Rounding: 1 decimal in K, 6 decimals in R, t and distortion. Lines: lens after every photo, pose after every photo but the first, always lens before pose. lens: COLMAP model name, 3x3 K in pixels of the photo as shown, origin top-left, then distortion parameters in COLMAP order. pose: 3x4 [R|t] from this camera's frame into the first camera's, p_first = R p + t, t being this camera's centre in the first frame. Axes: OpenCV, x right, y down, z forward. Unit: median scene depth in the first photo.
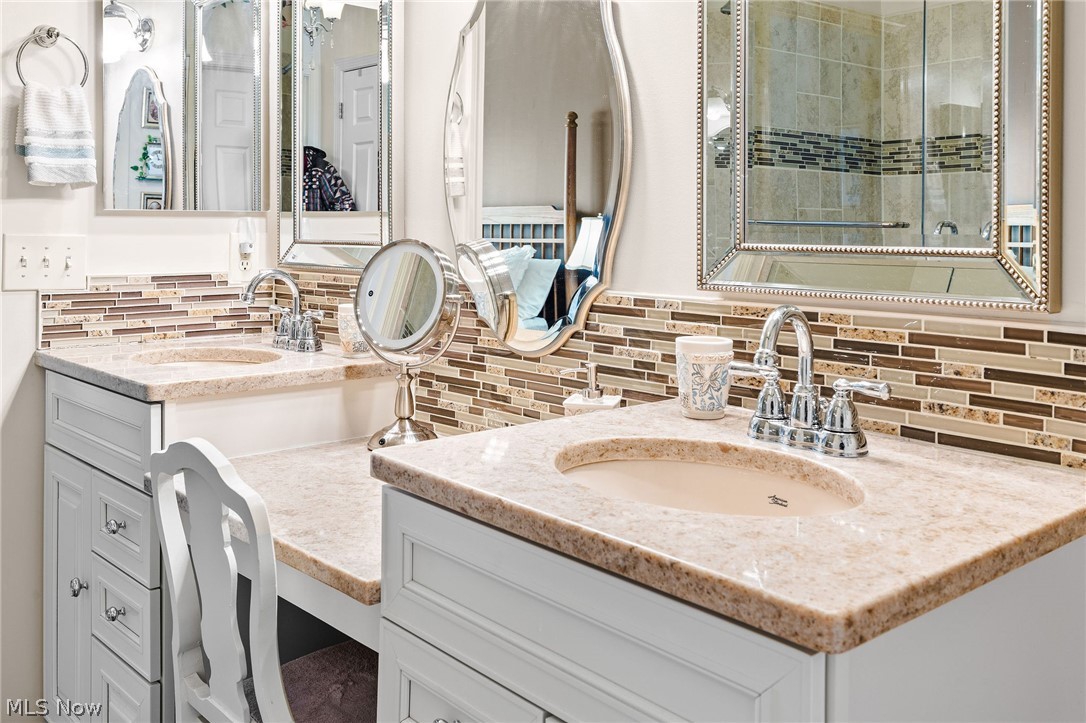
lens RADIAL K [[1023.6, 0, 543.2], [0, 1023.6, 361.4], [0, 0, 1]] dist [0.001043, 0.000000]
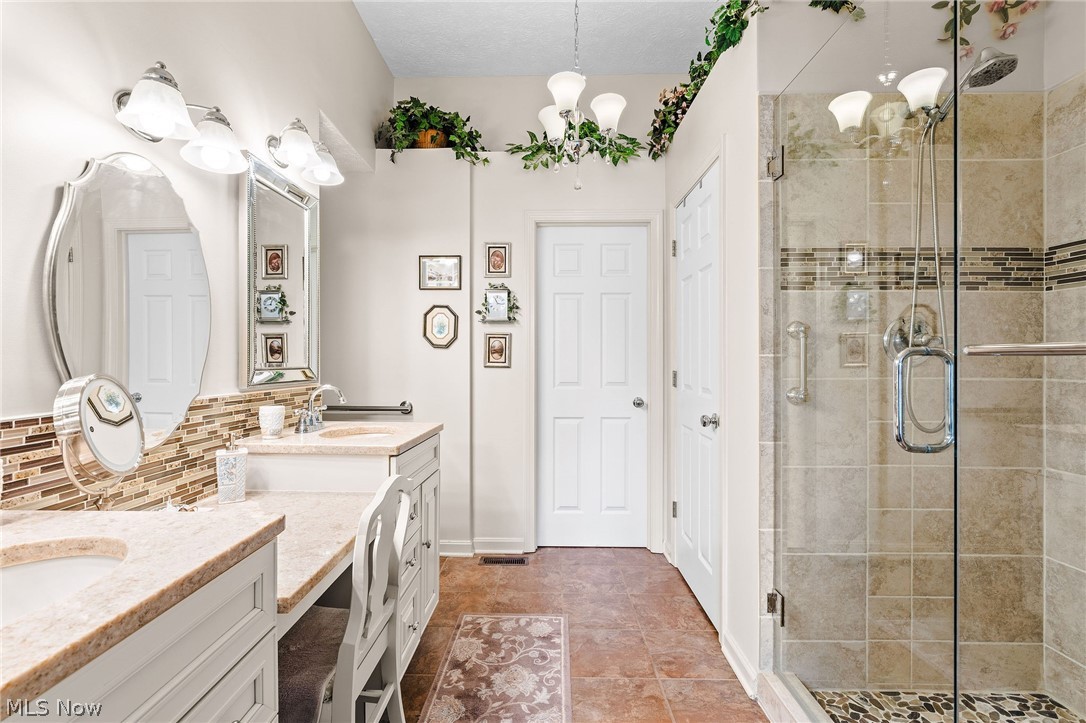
lens RADIAL K [[500.9, 0, 542.3], [0, 500.9, 362.3], [0, 0, 1]] dist [-0.002697, 0.001871]
pose [[-0.735853, 0.002067, 0.677138, -1.006395], [0.099420, 0.989488, 0.105020, -0.166312], [-0.669803, 0.144601, -0.728324, 1.260373]]
